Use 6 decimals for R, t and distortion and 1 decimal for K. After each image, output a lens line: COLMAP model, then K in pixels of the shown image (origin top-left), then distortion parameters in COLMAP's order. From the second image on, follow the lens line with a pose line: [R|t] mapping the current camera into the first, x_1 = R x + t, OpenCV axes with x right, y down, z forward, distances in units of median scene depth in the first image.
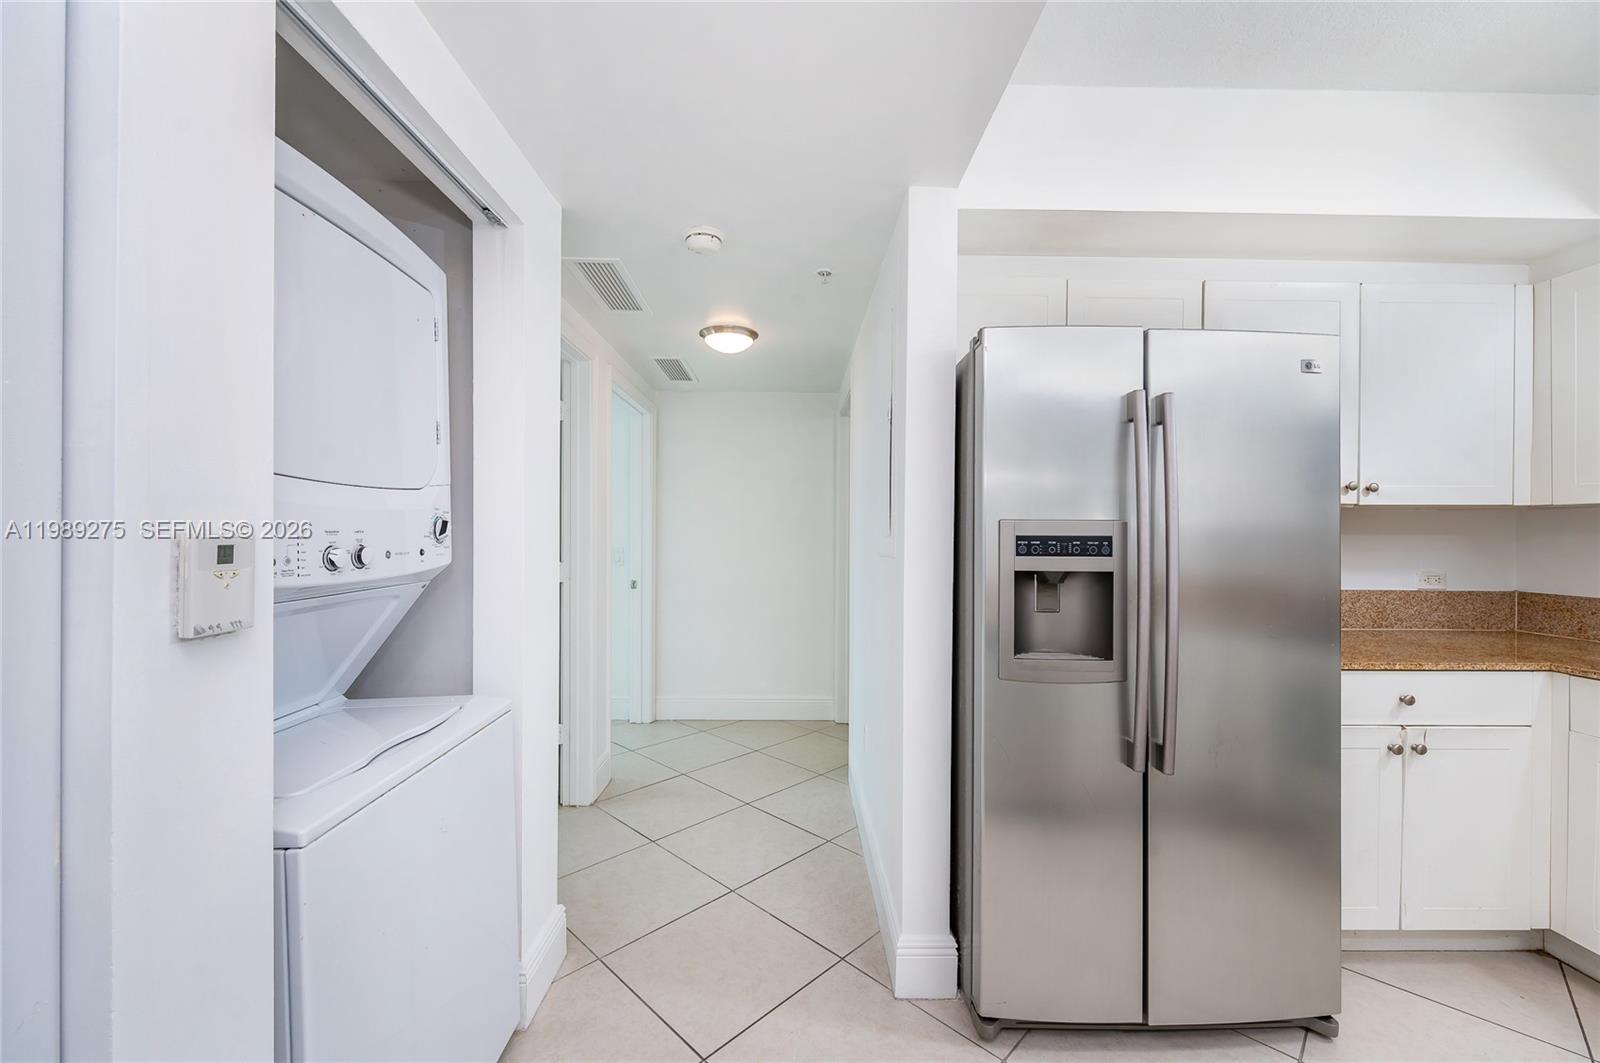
lens RADIAL K [[631.7, 0, 788.4], [0, 631.7, 532.5], [0, 0, 1]] dist [0.000542, -0.000268]
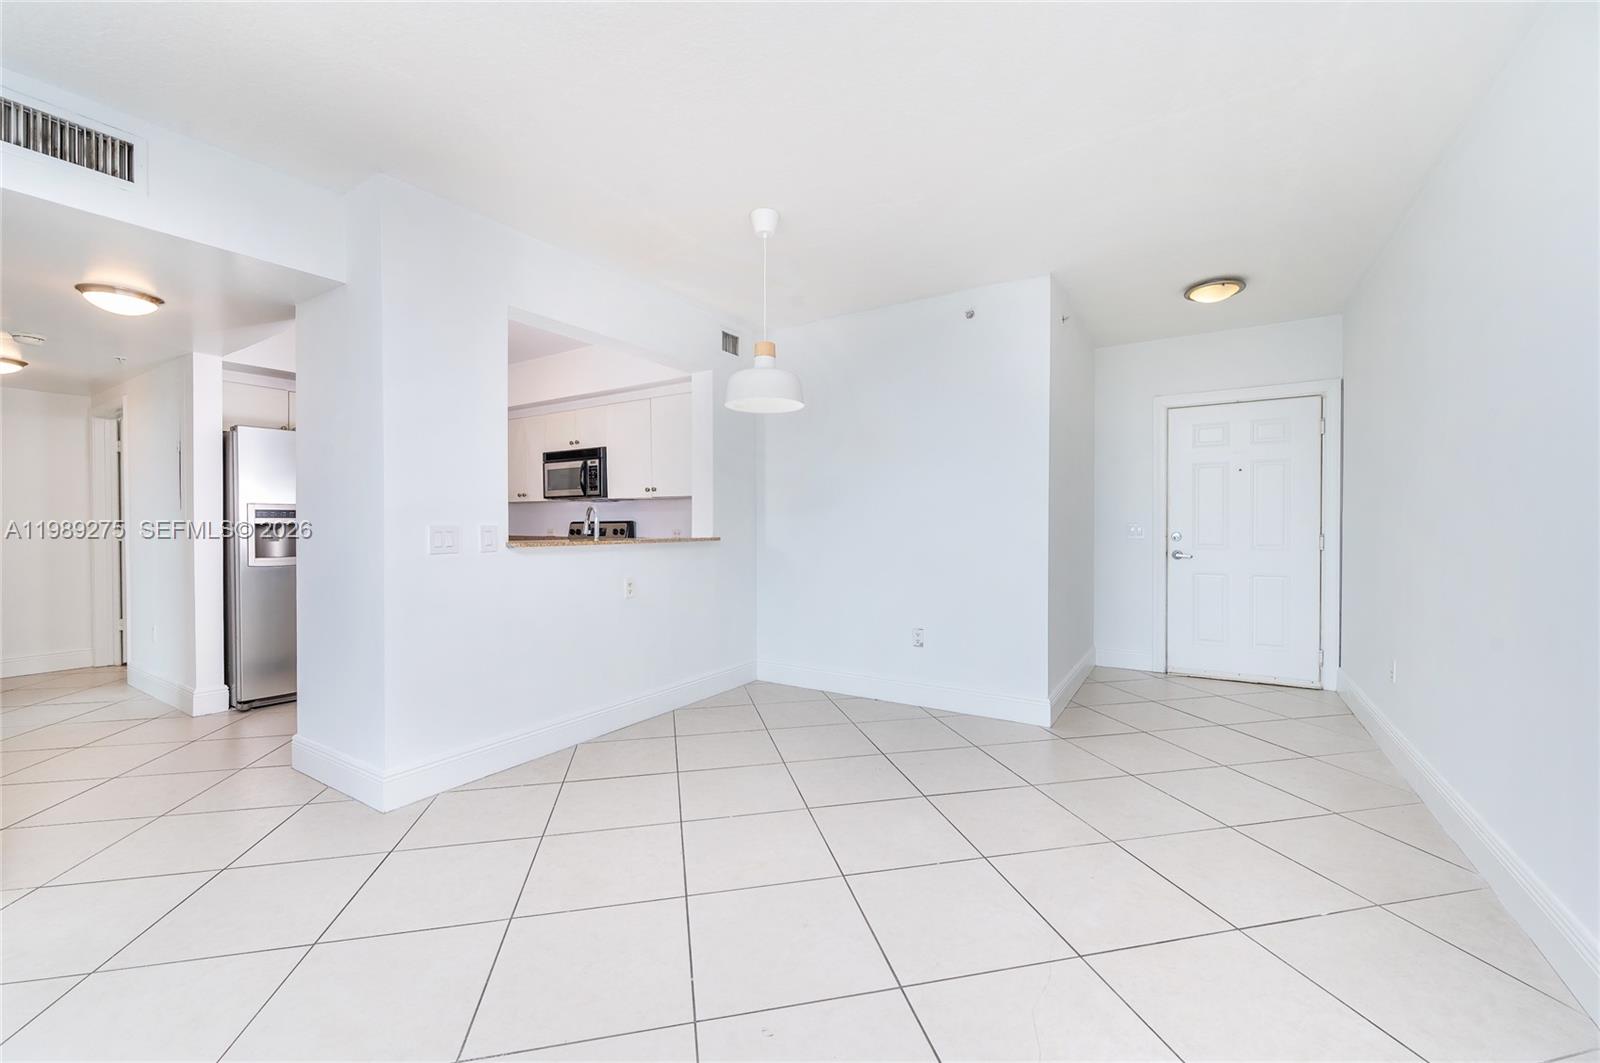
lens RADIAL K [[639.9, 0, 797.9], [0, 639.9, 522.6], [0, 0, 1]] dist [0.014343, 0.000106]
pose [[0.551073, -0.019915, 0.834219, -0.564605], [0.000959, 0.999730, 0.023232, -0.002317], [-0.834457, -0.012002, 0.550943, -2.092613]]
